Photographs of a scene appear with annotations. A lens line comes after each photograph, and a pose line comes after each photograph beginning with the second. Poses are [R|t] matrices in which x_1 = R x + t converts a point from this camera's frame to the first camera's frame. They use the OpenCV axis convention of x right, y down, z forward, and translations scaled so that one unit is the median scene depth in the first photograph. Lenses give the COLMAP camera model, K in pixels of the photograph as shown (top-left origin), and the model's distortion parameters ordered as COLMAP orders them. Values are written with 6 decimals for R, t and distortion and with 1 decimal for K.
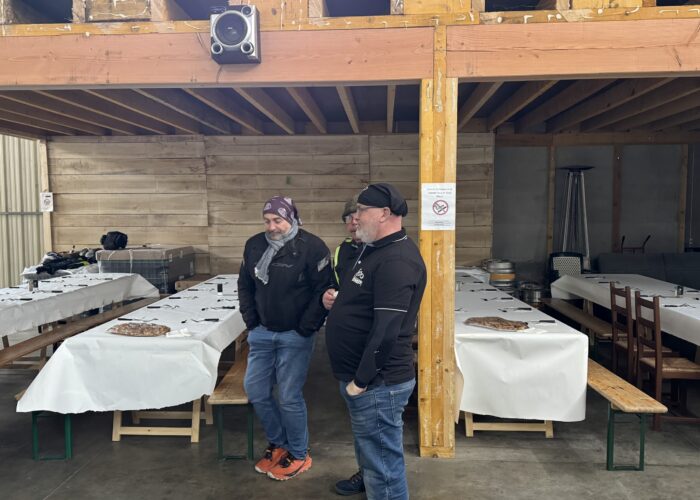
lens RADIAL K [[578.6, 0, 352.7], [0, 578.6, 251.7], [0, 0, 1]] dist [-0.000940, -0.006195]
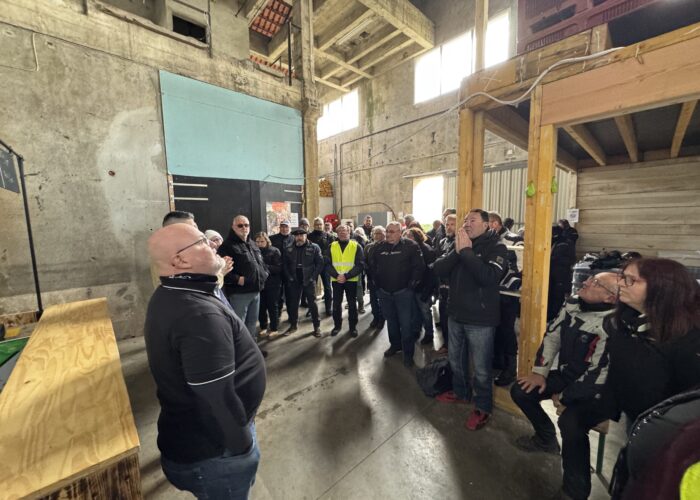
lens RADIAL K [[273.0, 0, 349.8], [0, 273.0, 249.2], [0, 0, 1]] dist [-0.009843, 0.001193]
pose [[0.724557, 0.063692, -0.686265, -0.463787], [-0.032046, 0.997757, 0.058769, -0.025052], [0.688469, -0.020589, 0.724973, 0.131739]]
